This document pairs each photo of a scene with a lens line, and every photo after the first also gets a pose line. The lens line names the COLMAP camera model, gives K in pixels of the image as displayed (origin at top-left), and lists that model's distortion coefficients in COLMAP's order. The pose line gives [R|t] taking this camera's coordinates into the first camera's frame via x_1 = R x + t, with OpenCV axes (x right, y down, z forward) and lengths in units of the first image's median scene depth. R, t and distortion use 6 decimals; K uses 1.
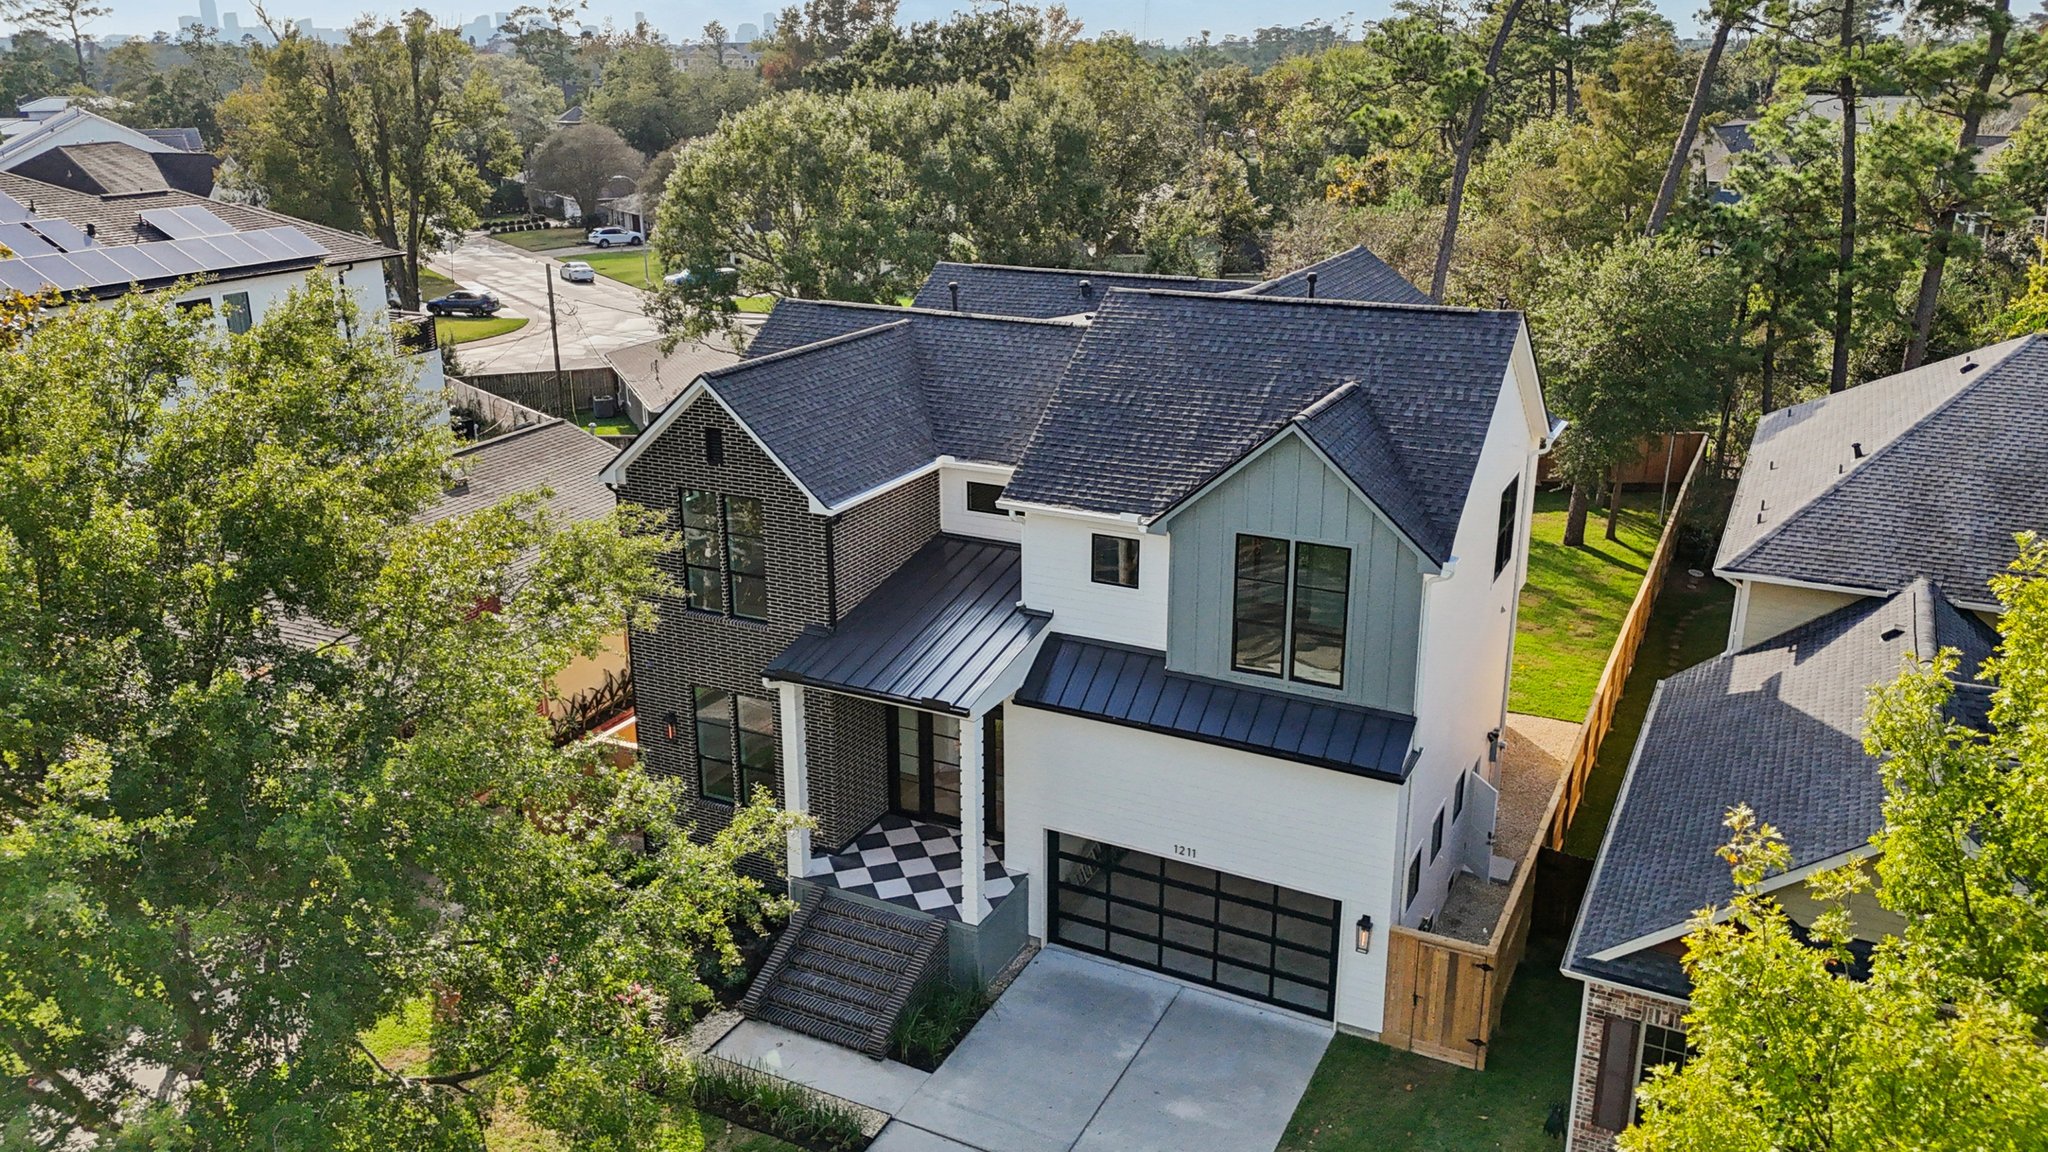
lens RADIAL K [[1636.9, 0, 1022.2], [0, 1636.9, 318.3], [0, 0, 1]] dist [0.038600, -0.002979]
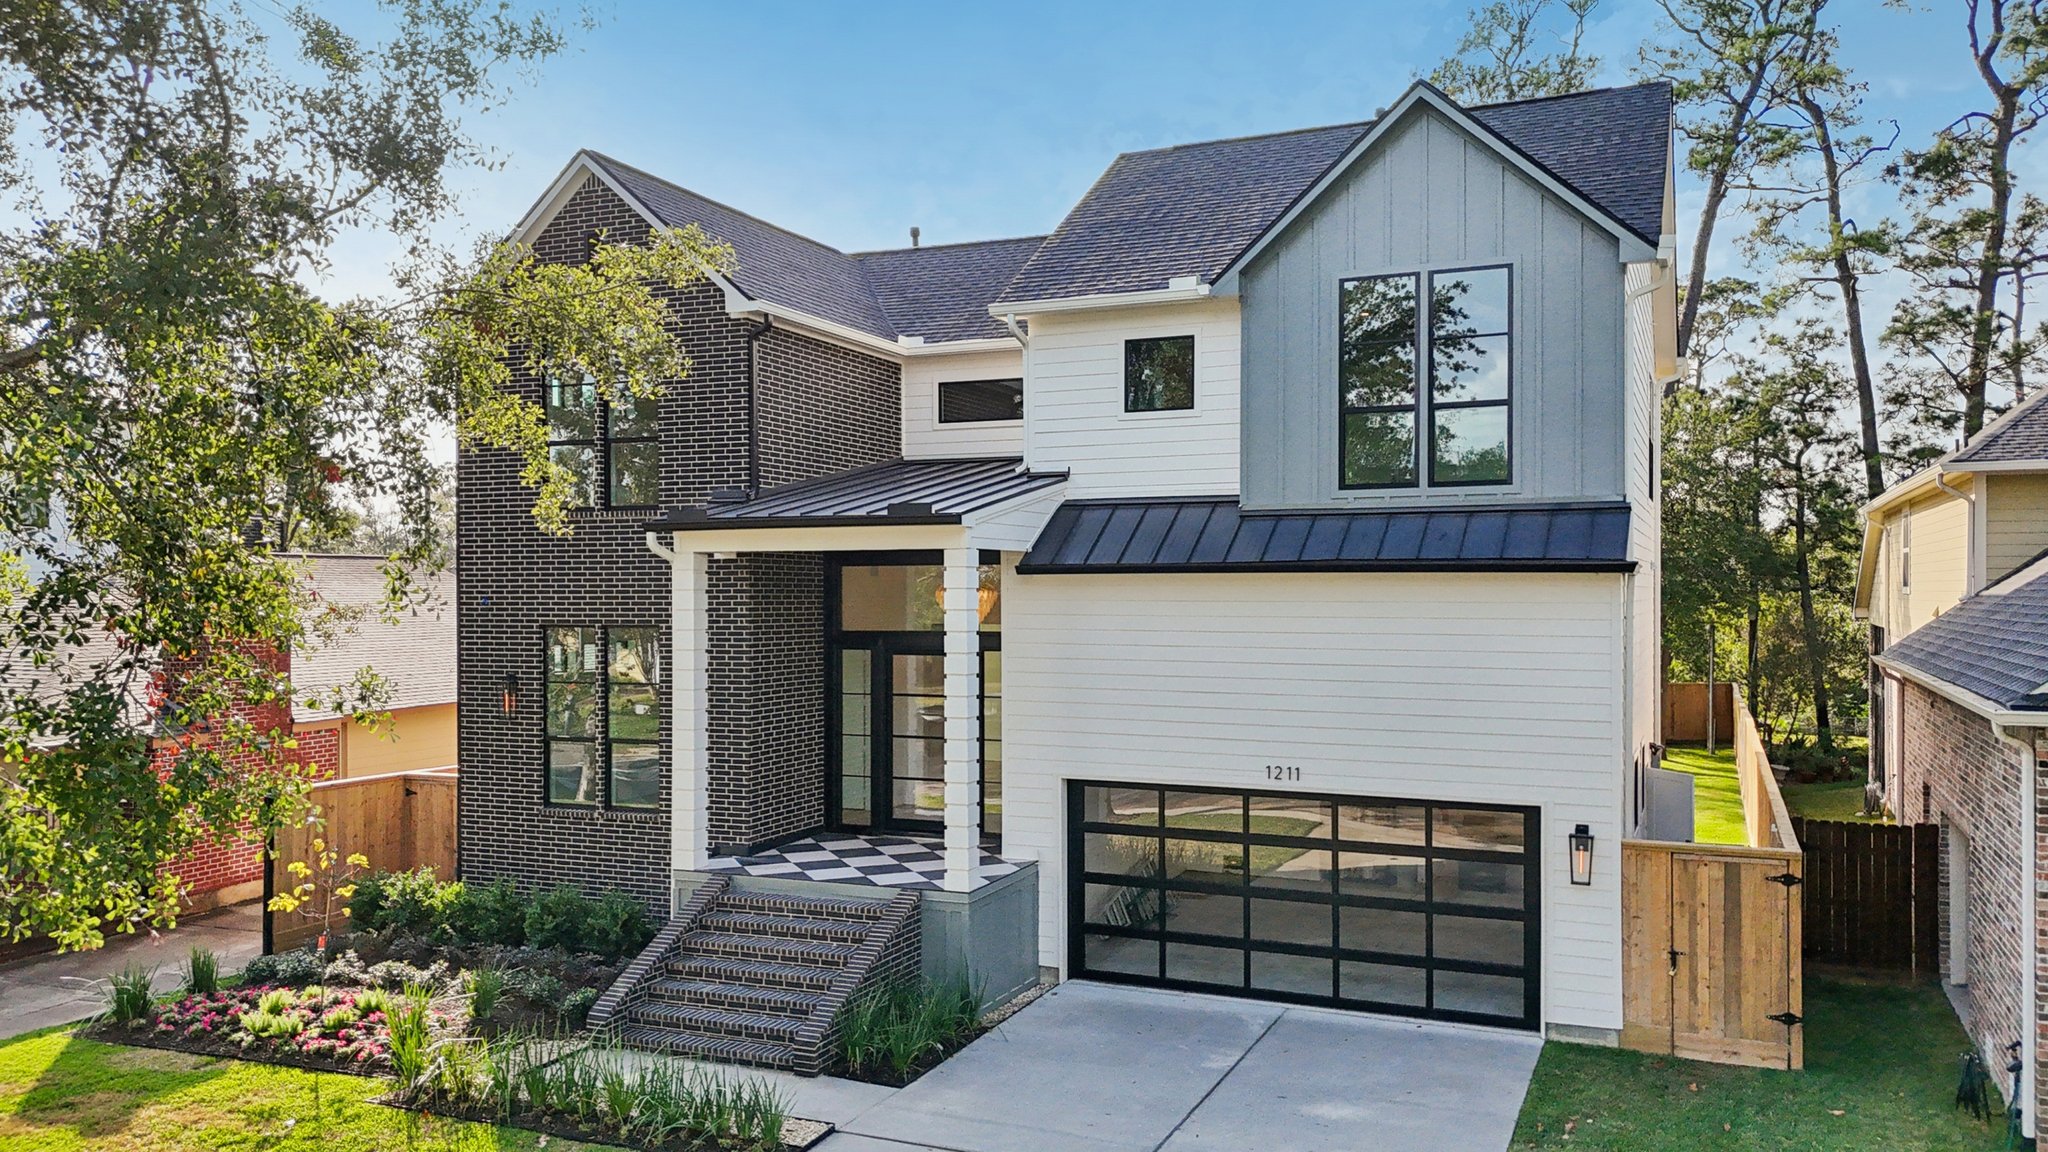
lens RADIAL K [[1553.8, 0, 1025.2], [0, 1553.8, 441.7], [0, 0, 1]] dist [0.044492, -0.003975]
pose [[0.998149, 0.003005, 0.060734, -0.042582], [0.012863, 0.965742, -0.259185, 0.354789], [-0.059432, 0.259486, 0.963916, 0.366807]]
